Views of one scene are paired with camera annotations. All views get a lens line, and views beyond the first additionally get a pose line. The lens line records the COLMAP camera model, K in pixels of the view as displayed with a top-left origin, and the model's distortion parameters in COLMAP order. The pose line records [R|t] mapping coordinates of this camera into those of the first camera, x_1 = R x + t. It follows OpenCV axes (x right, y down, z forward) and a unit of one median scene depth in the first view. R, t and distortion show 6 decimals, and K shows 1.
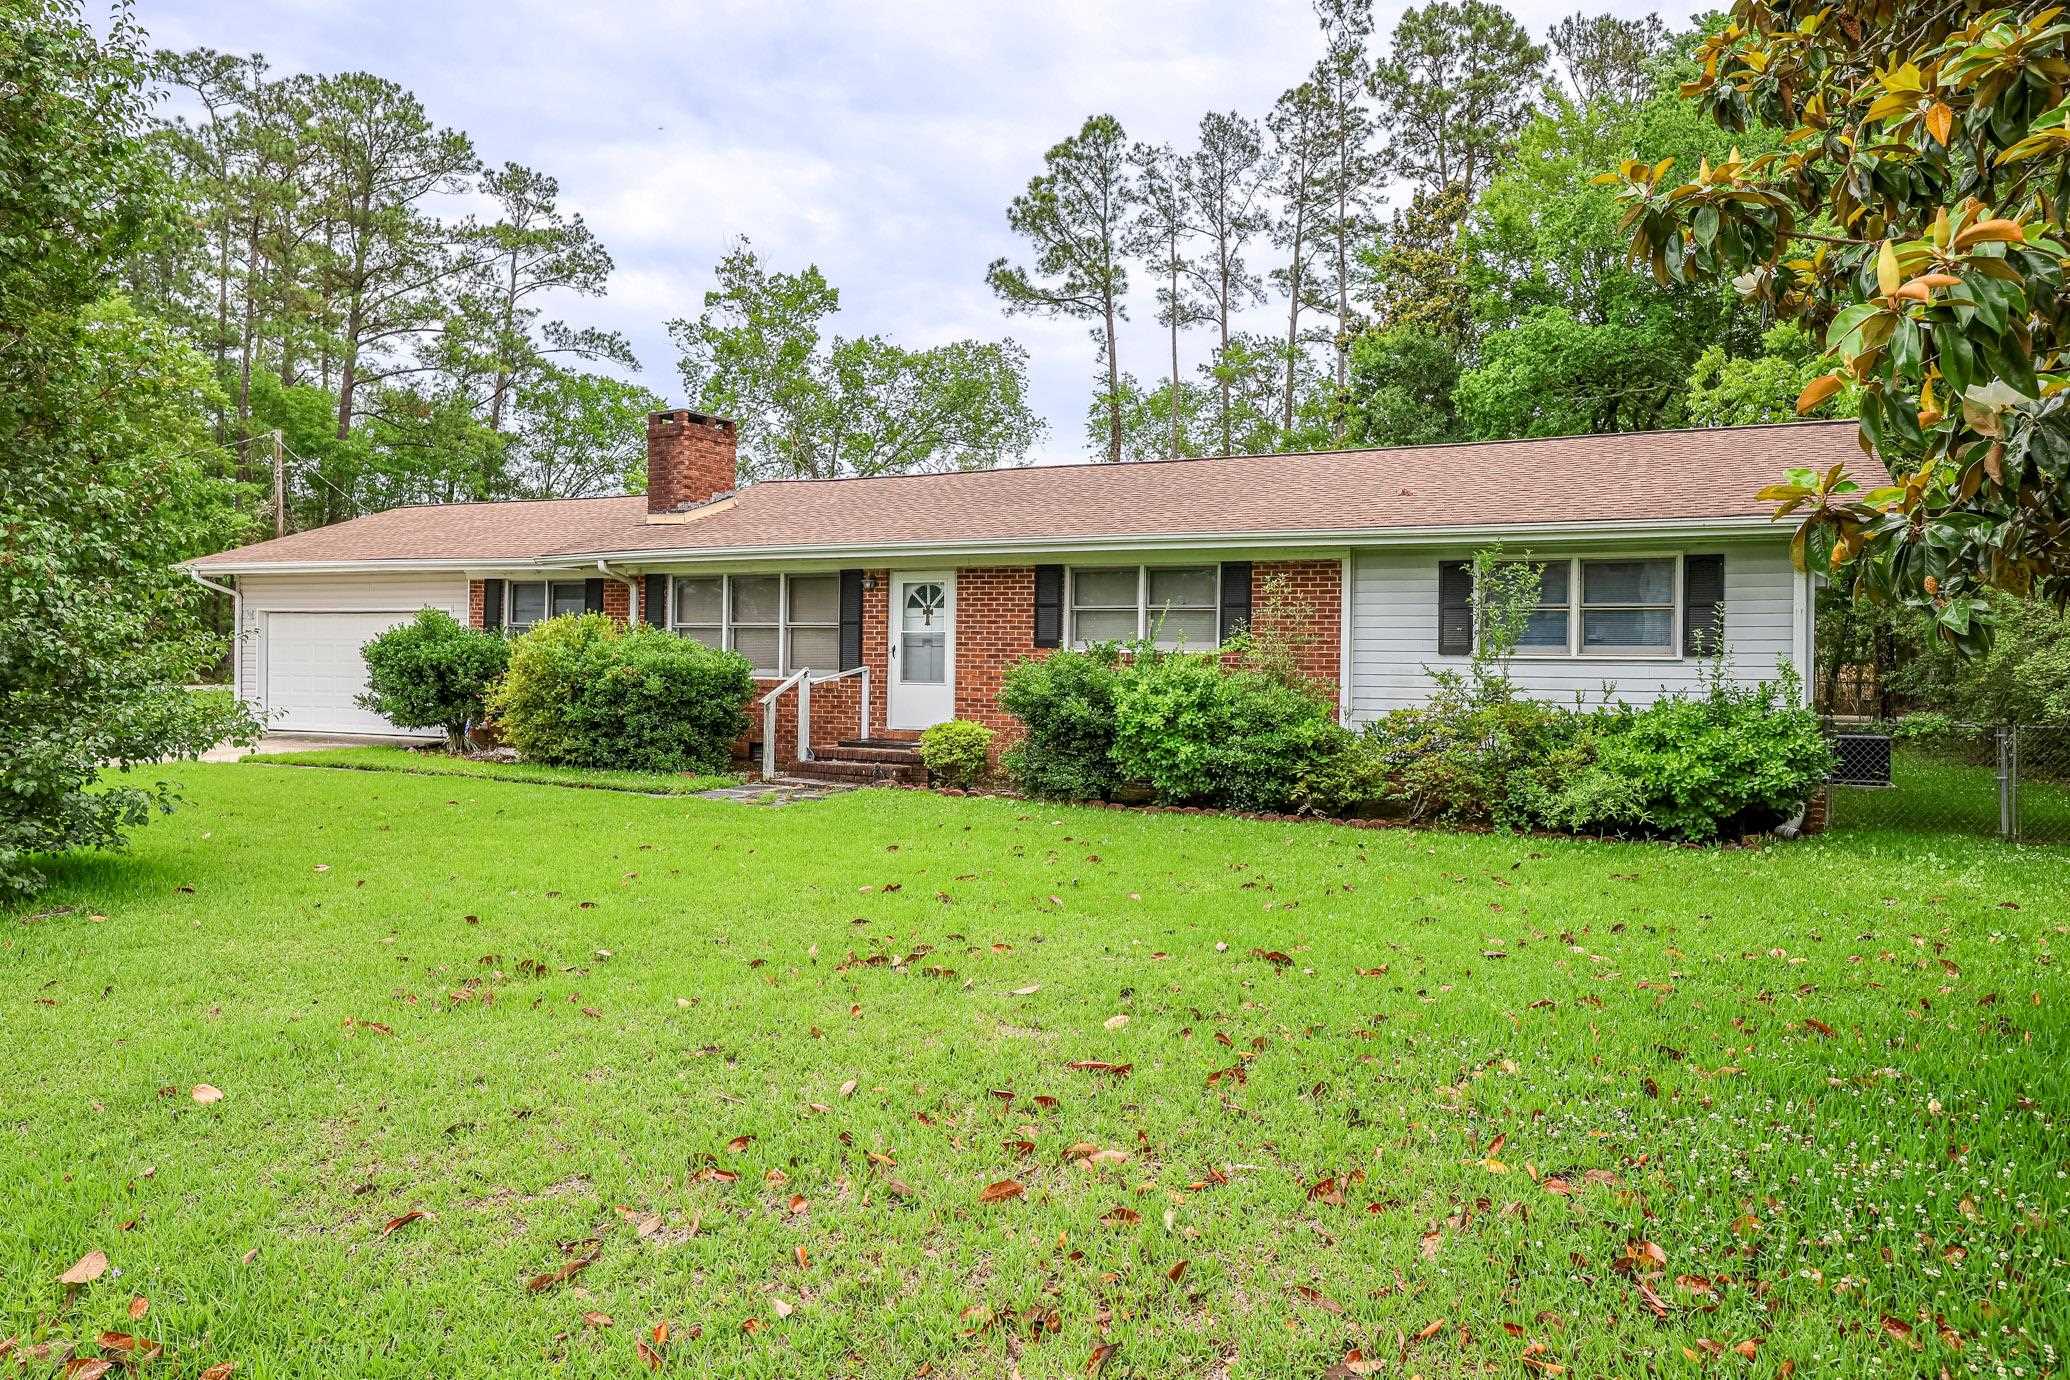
lens RADIAL K [[1380.8, 0, 1038.7], [0, 1380.8, 639.2], [0, 0, 1]] dist [0.017716, 0.000124]
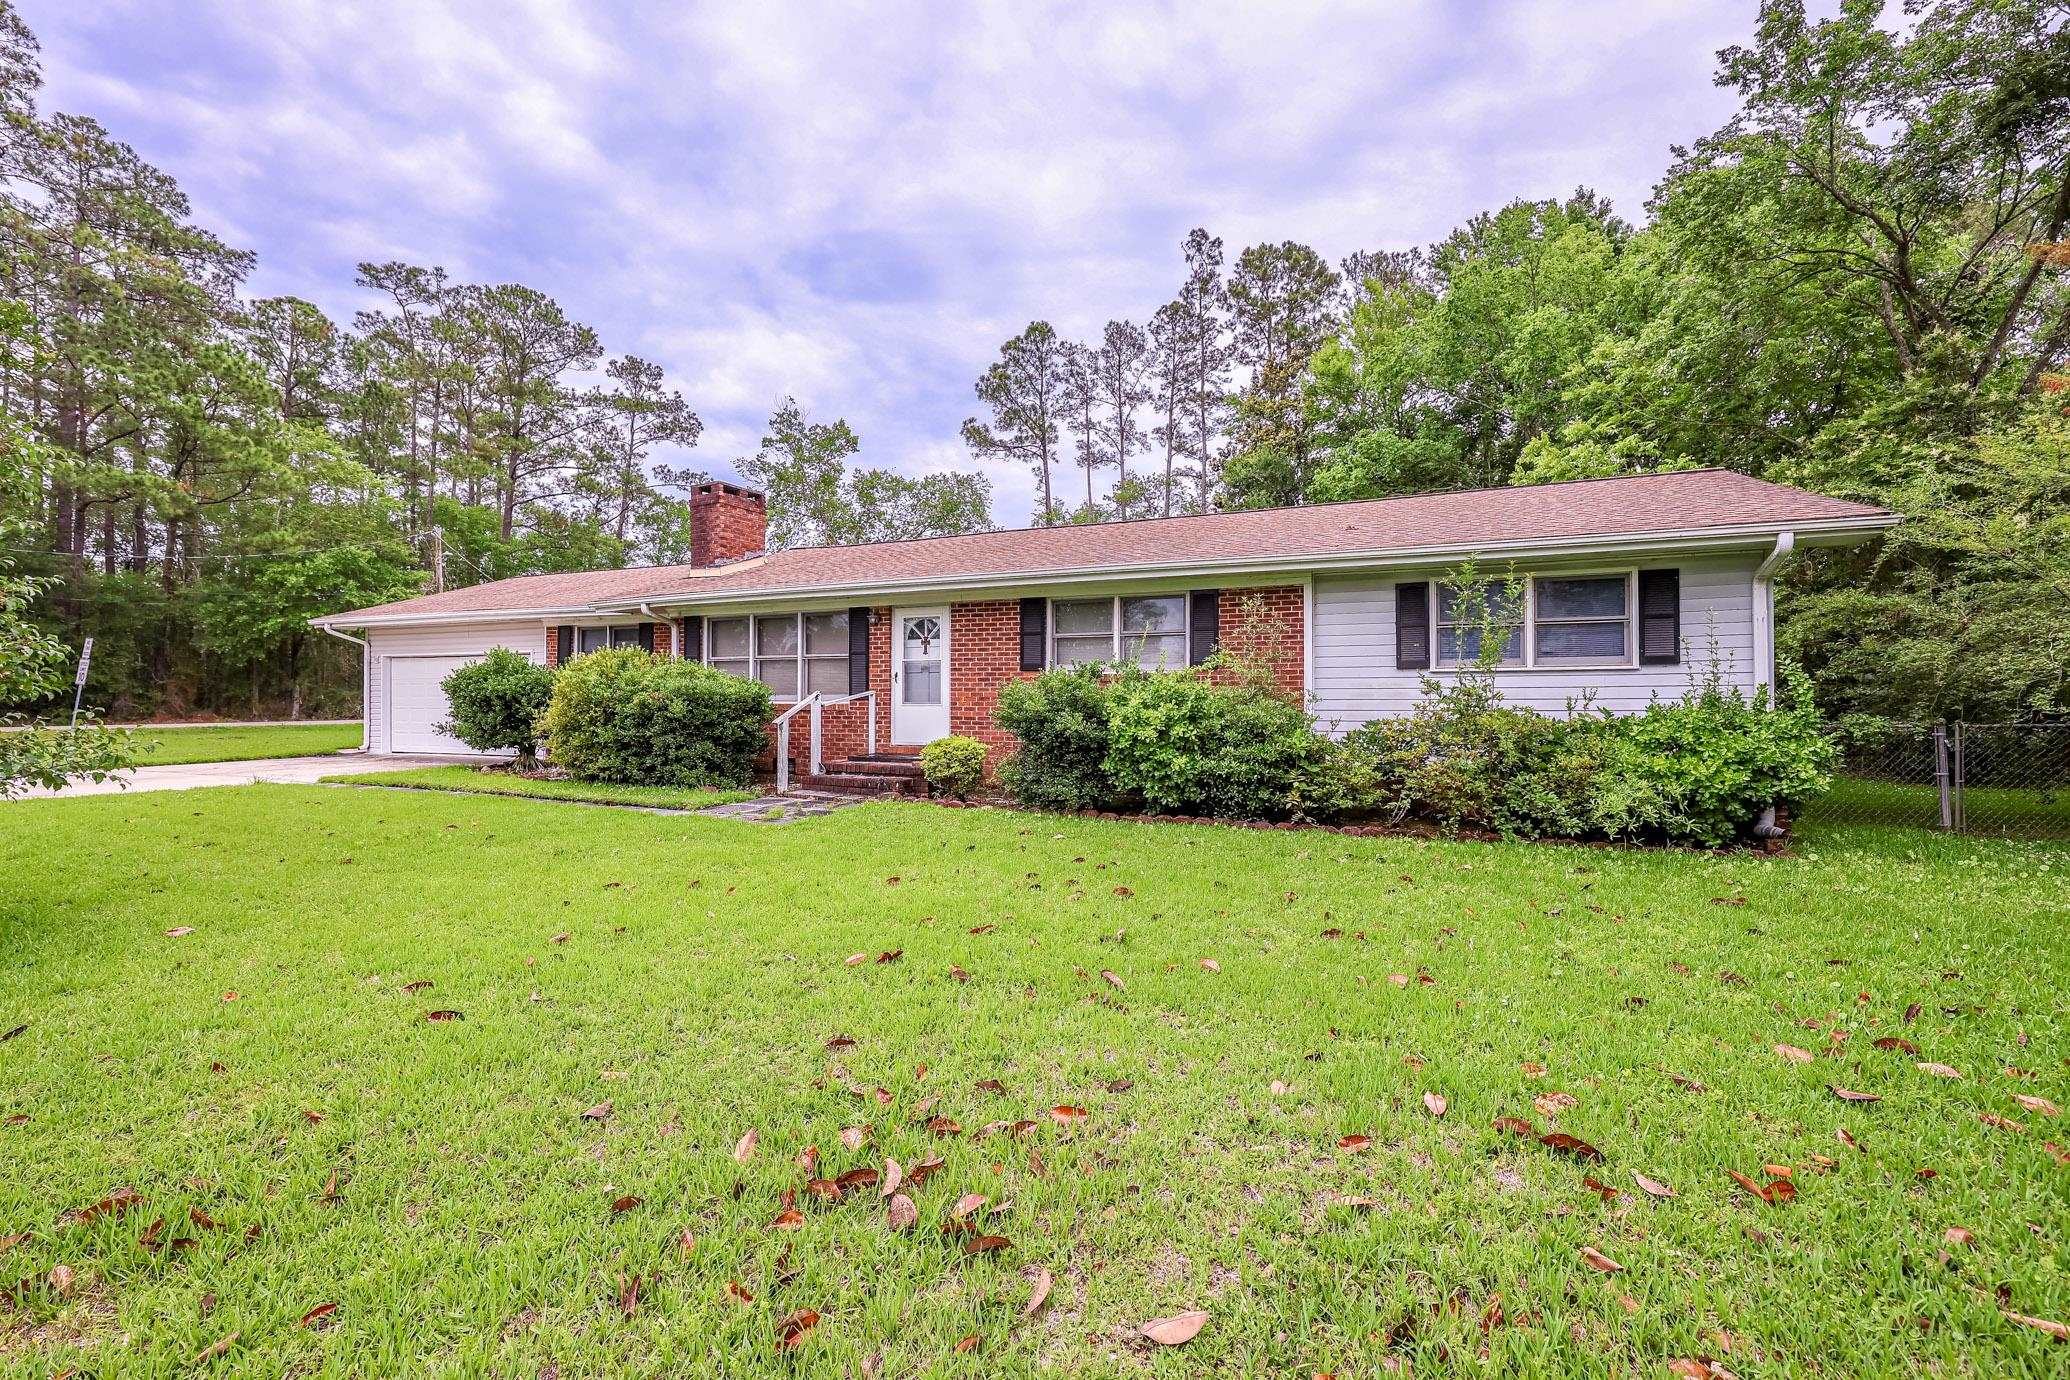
lens RADIAL K [[872.7, 0, 1032.3], [0, 872.7, 682.6], [0, 0, 1]] dist [0.000012, 0.000141]
pose [[0.998879, -0.012723, 0.045584, -0.024630], [0.012802, 0.999917, -0.001447, 0.015656], [-0.045562, 0.002029, 0.998959, 0.265787]]
